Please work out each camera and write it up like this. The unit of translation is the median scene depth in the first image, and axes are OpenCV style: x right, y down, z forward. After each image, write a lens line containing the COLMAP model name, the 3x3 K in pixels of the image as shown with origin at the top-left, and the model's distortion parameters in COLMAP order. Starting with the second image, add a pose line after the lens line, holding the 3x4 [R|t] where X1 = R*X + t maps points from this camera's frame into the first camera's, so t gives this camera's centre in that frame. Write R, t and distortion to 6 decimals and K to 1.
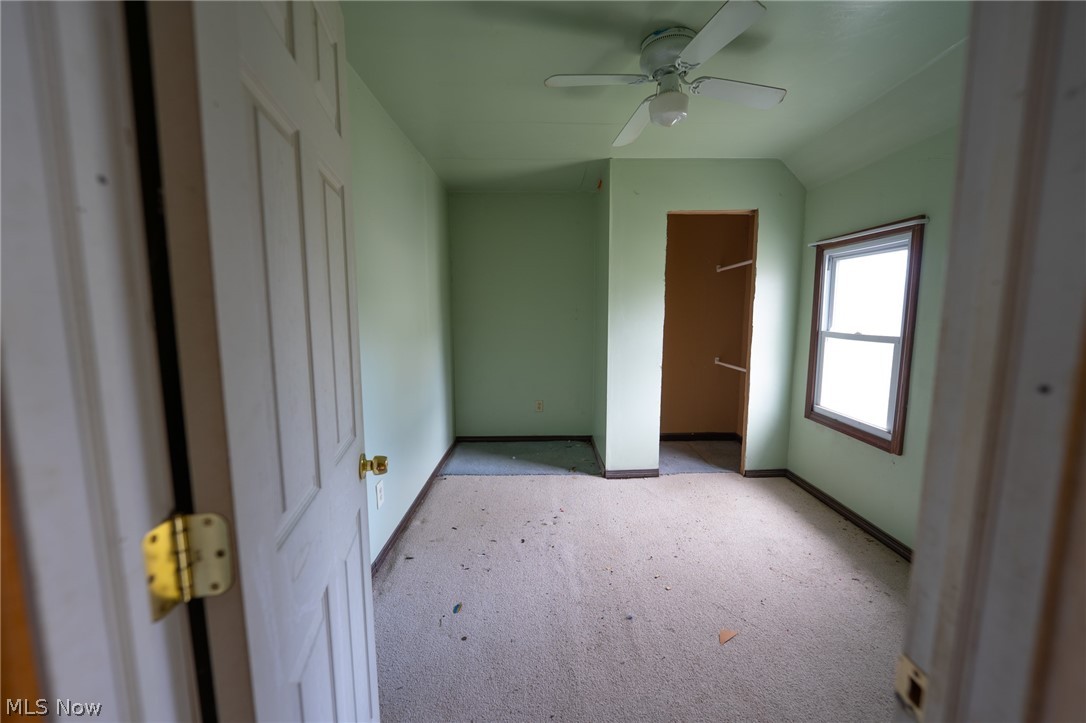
lens RADIAL K [[440.9, 0, 545.7], [0, 440.9, 362.7], [0, 0, 1]] dist [-0.010896, -0.000233]
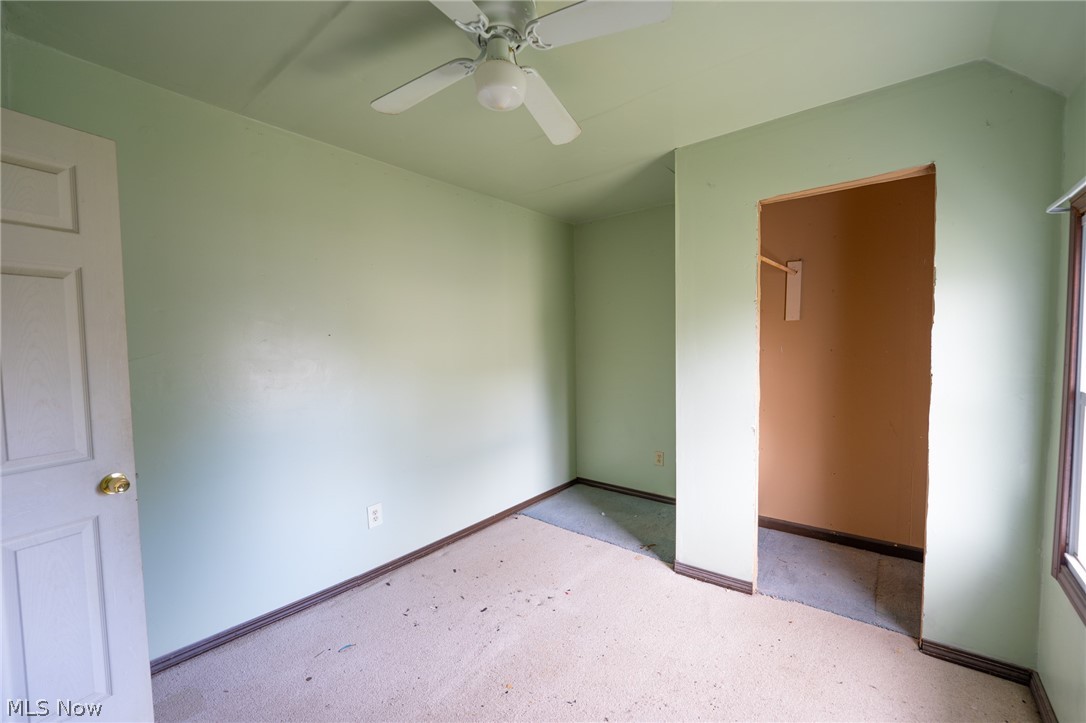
lens RADIAL K [[440.9, 0, 544.3], [0, 440.9, 362.8], [0, 0, 1]] dist [-0.010896, -0.000233]
pose [[0.768108, 0.023222, -0.639899, 0.436101], [-0.062756, 0.997261, -0.039139, -0.044624], [0.637238, 0.070220, 0.767461, 0.270846]]
